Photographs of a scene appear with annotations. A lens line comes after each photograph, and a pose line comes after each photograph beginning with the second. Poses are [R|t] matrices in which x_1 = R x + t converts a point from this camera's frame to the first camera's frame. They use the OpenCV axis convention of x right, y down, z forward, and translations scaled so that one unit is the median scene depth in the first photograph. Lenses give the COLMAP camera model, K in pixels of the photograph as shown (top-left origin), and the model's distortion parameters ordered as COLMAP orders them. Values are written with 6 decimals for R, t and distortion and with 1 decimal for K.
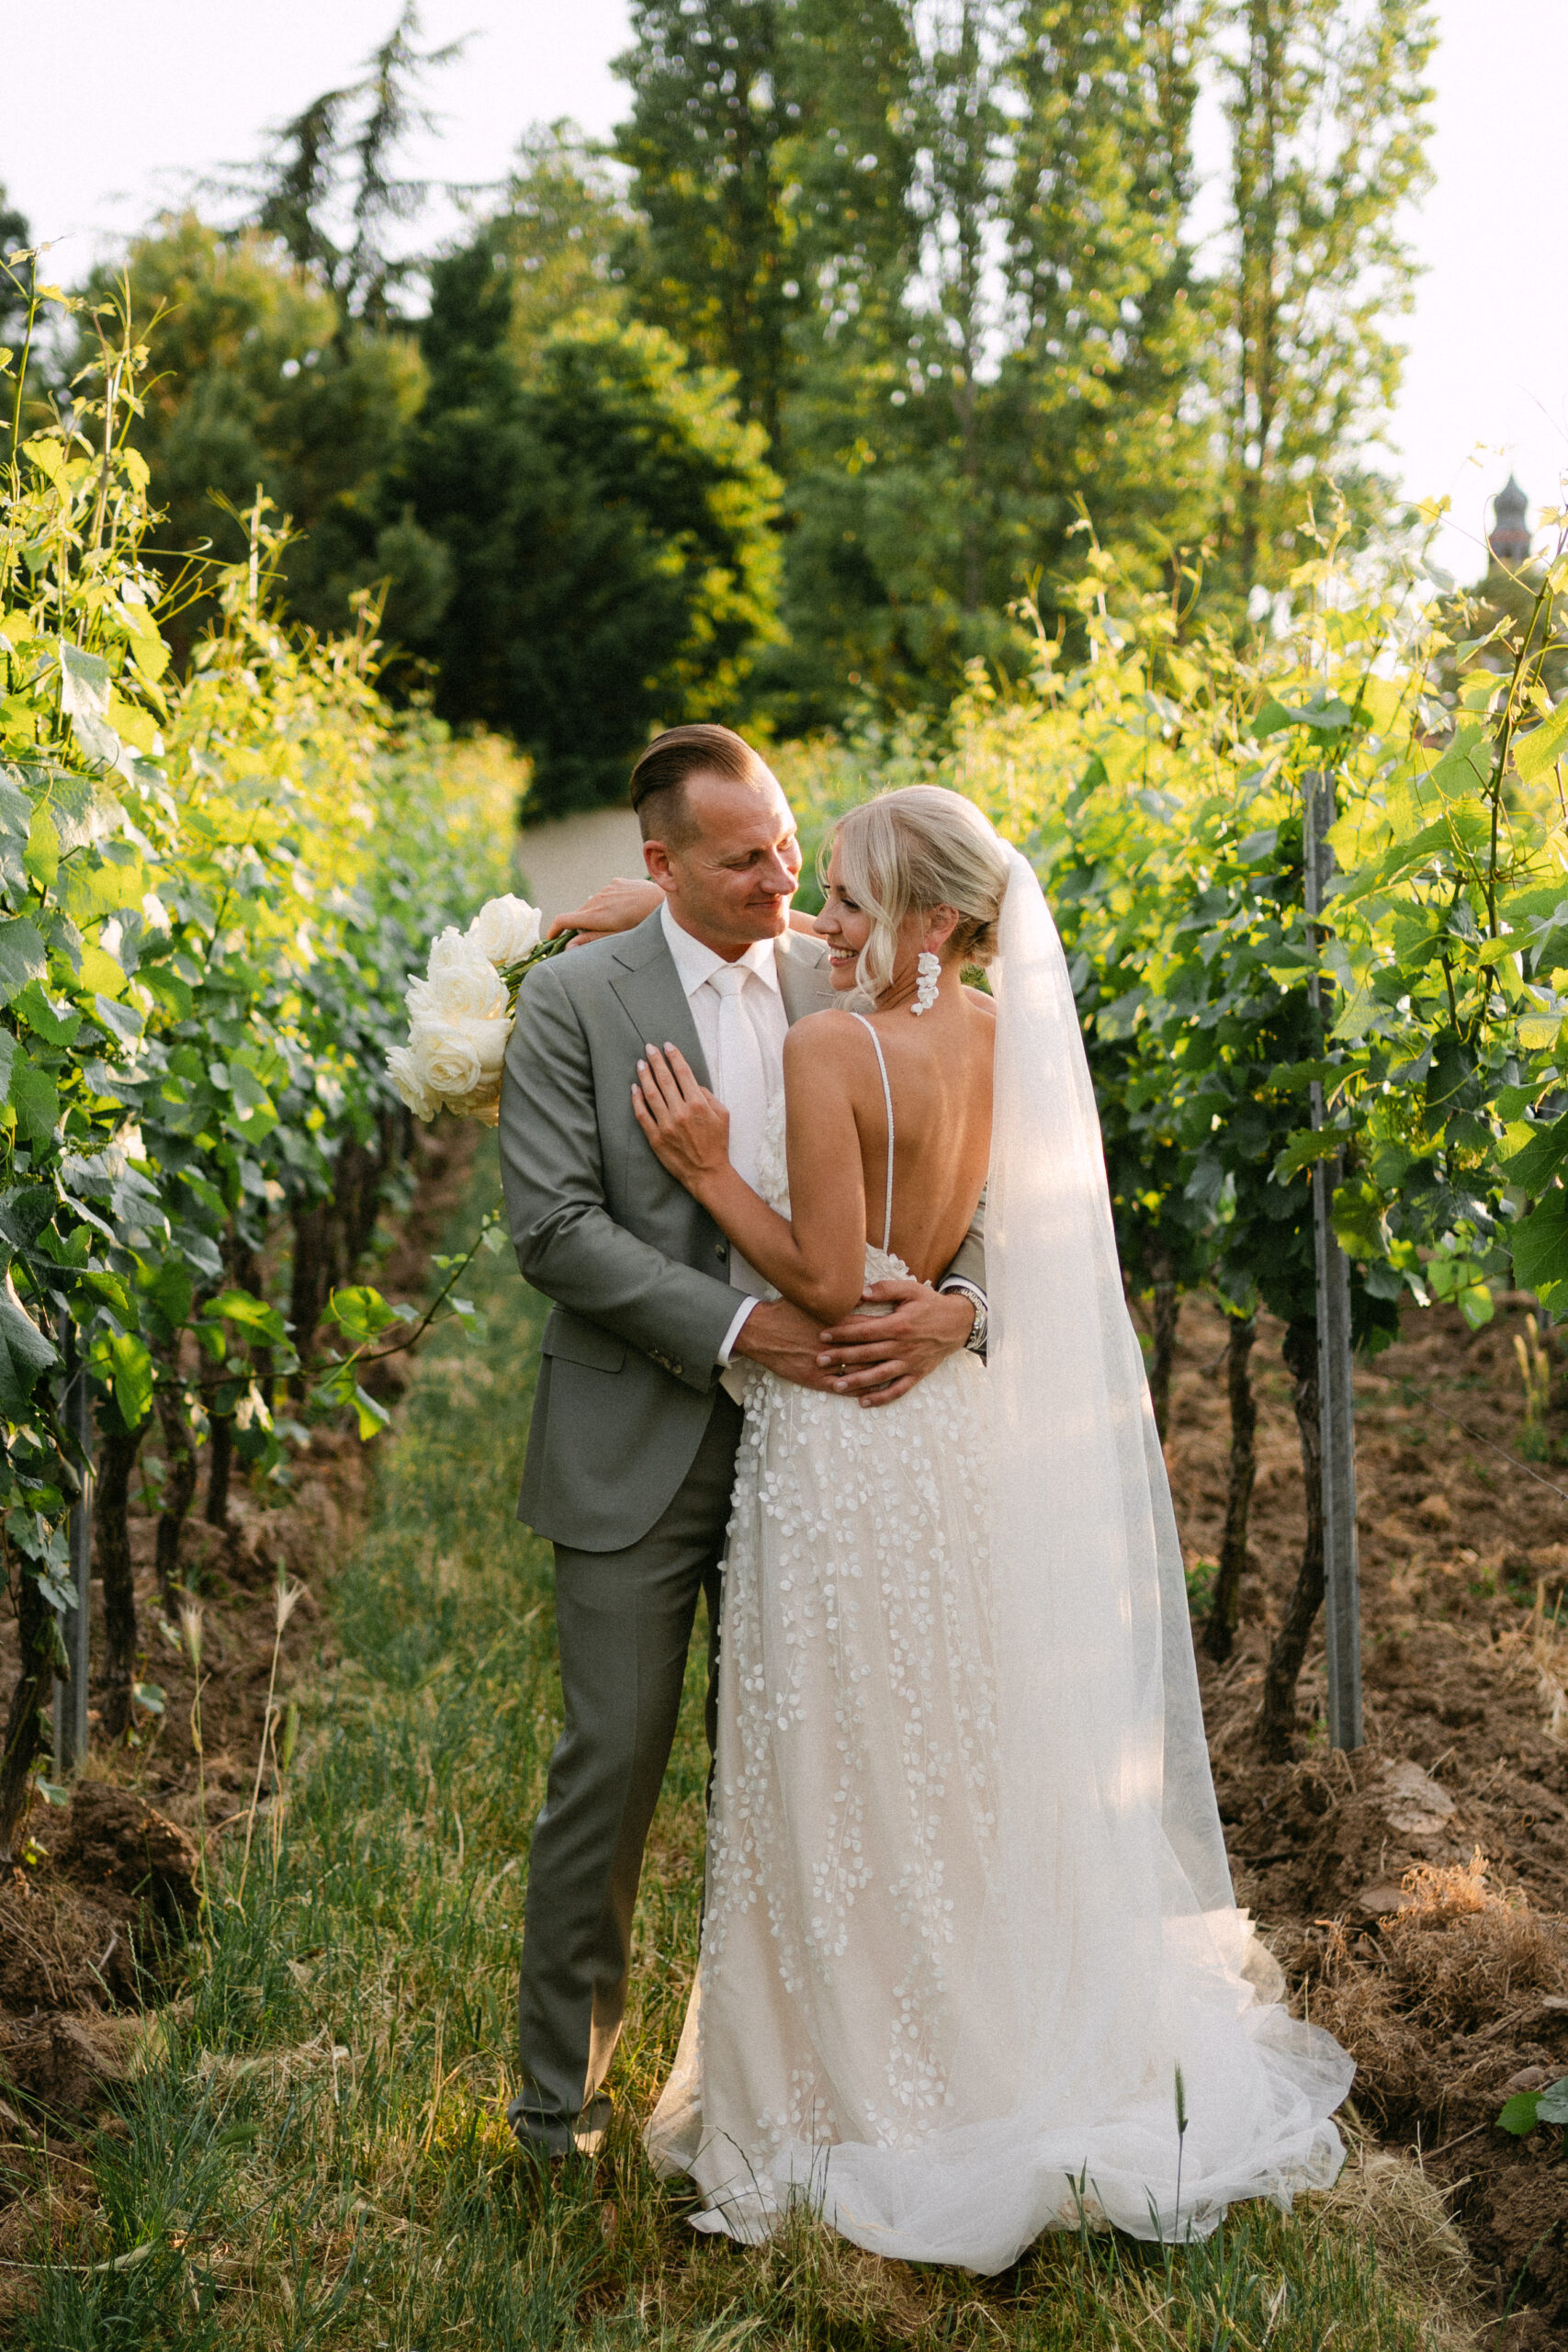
lens RADIAL K [[3316.5, 0, 727.2], [0, 3316.5, 1117.7], [0, 0, 1]] dist [-0.018845, 0.011213]
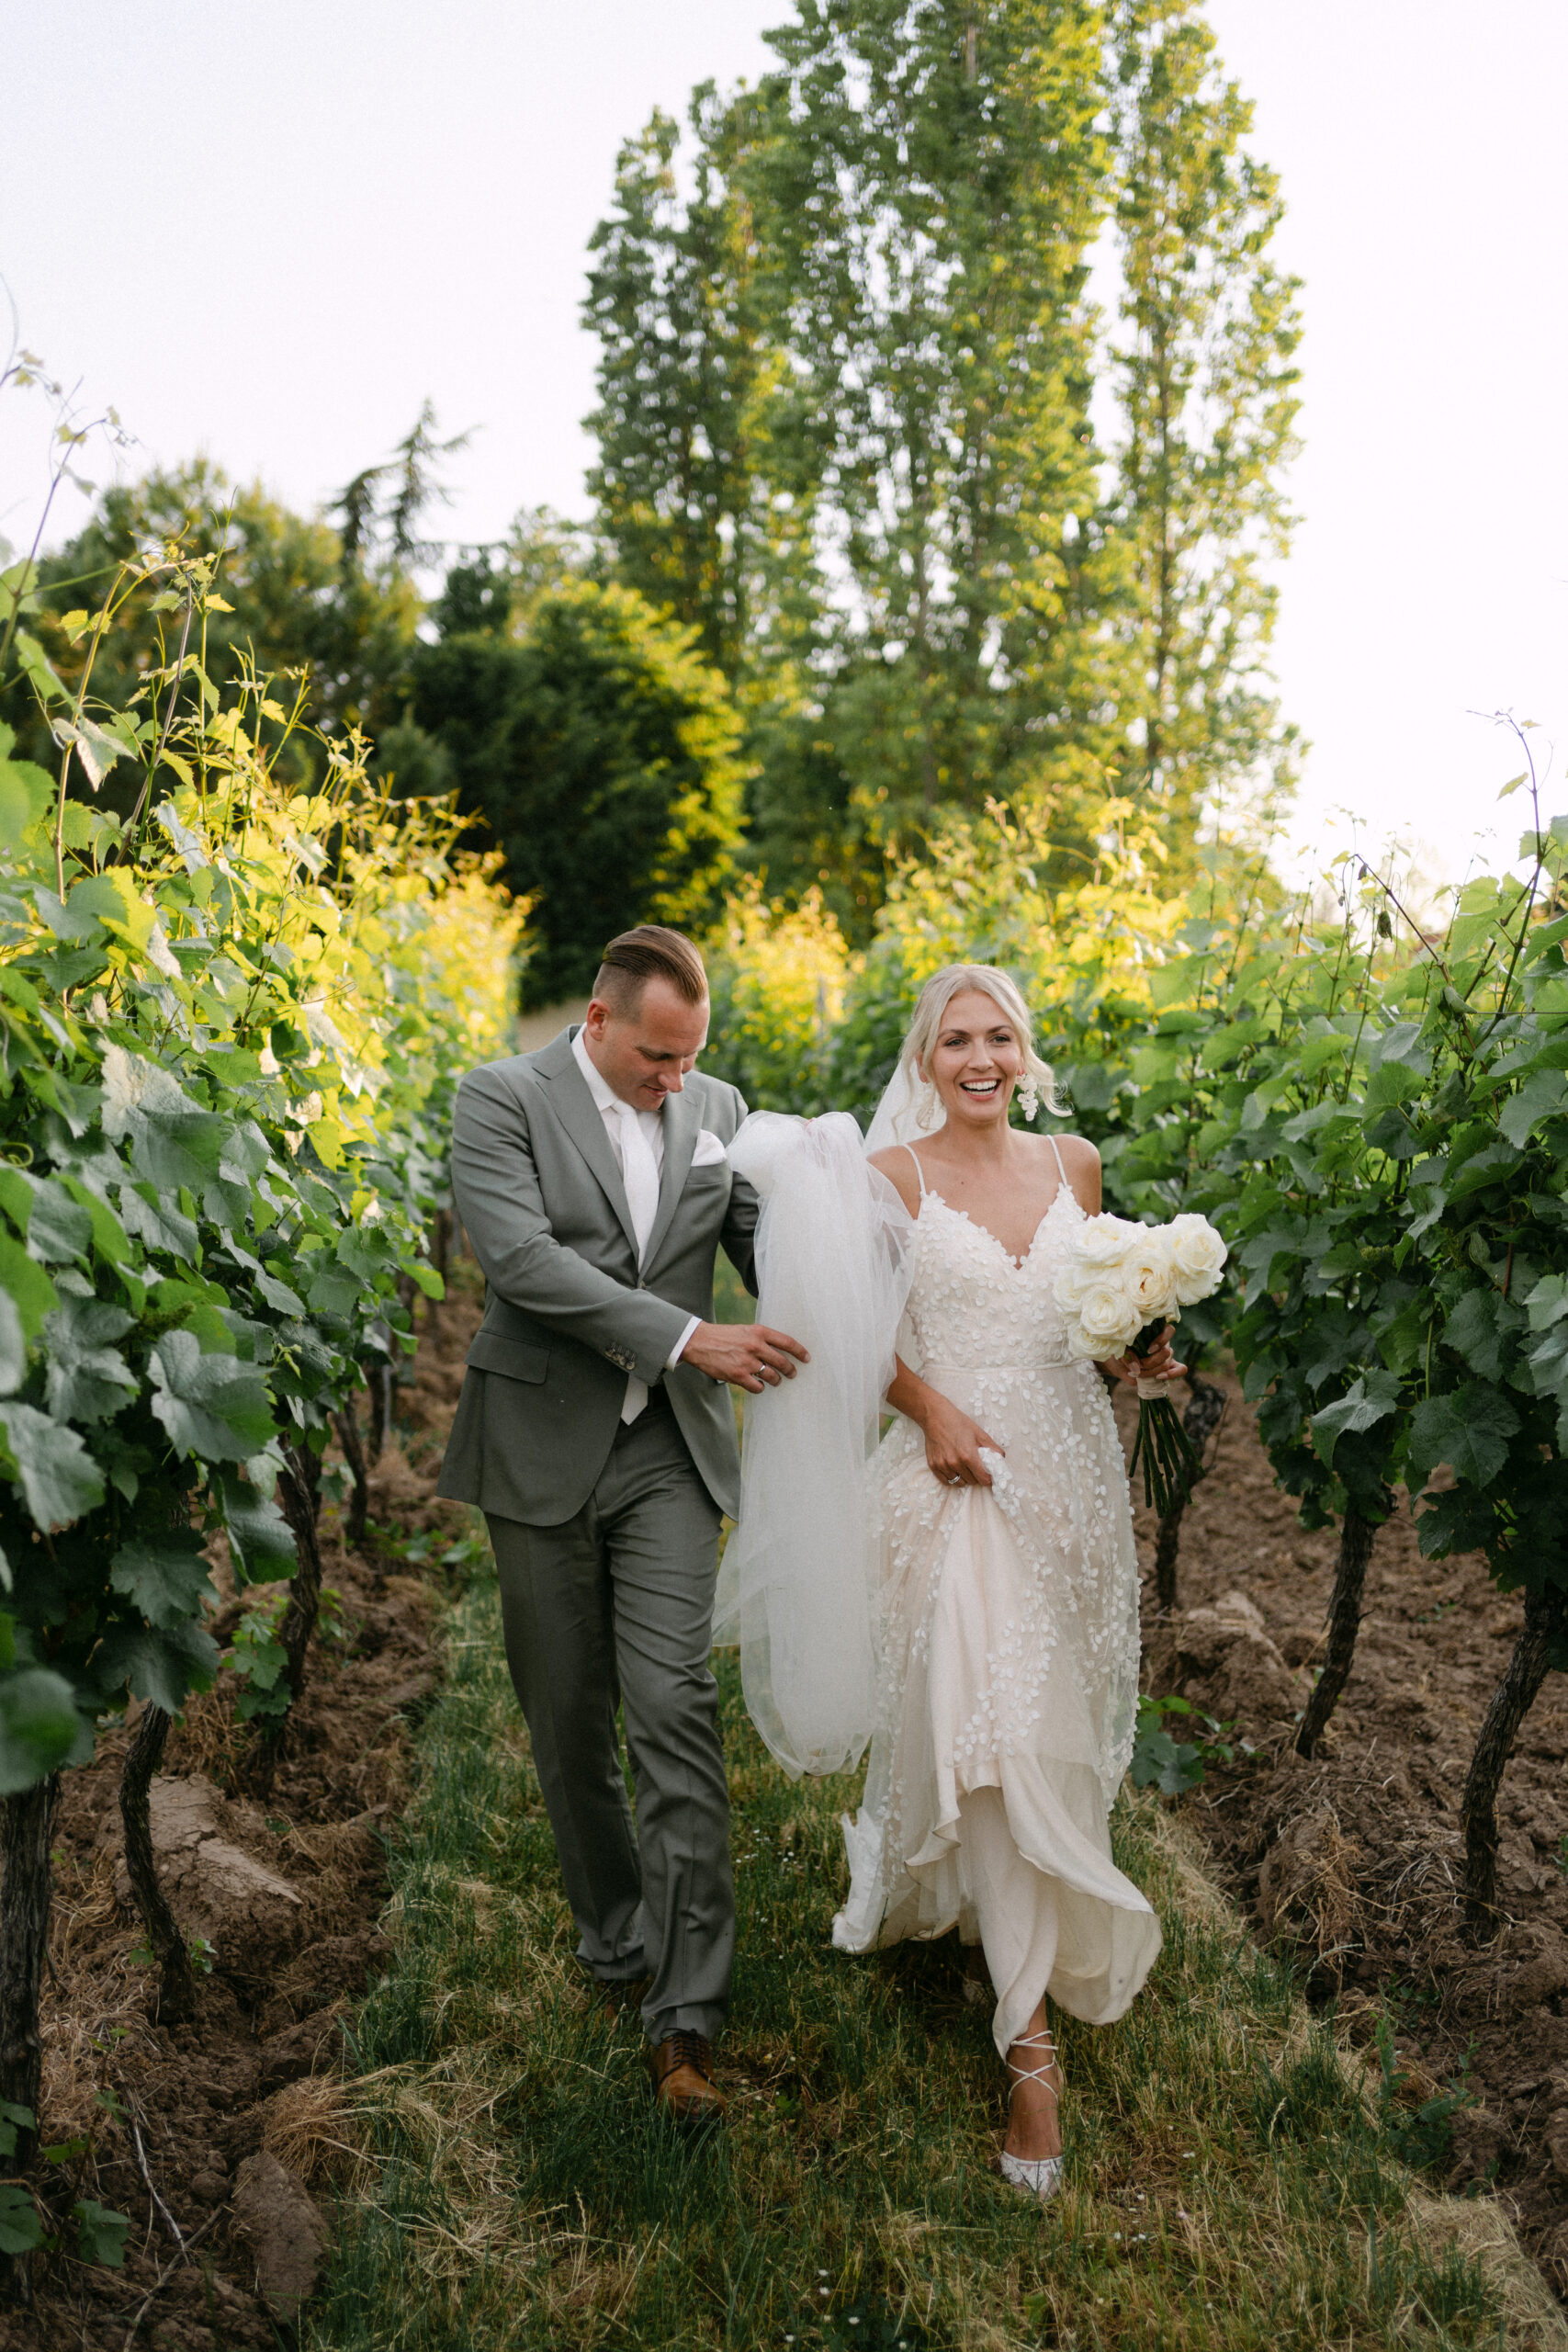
lens RADIAL K [[2253.2, 0, 933.0], [0, 2253.2, 1081.8], [0, 0, 1]] dist [0.005978, 0.012876]
pose [[0.992910, -0.021756, 0.116858, -0.014785], [0.028254, 0.998128, -0.054242, -0.019825], [-0.115459, 0.057160, 0.991666, 0.239794]]
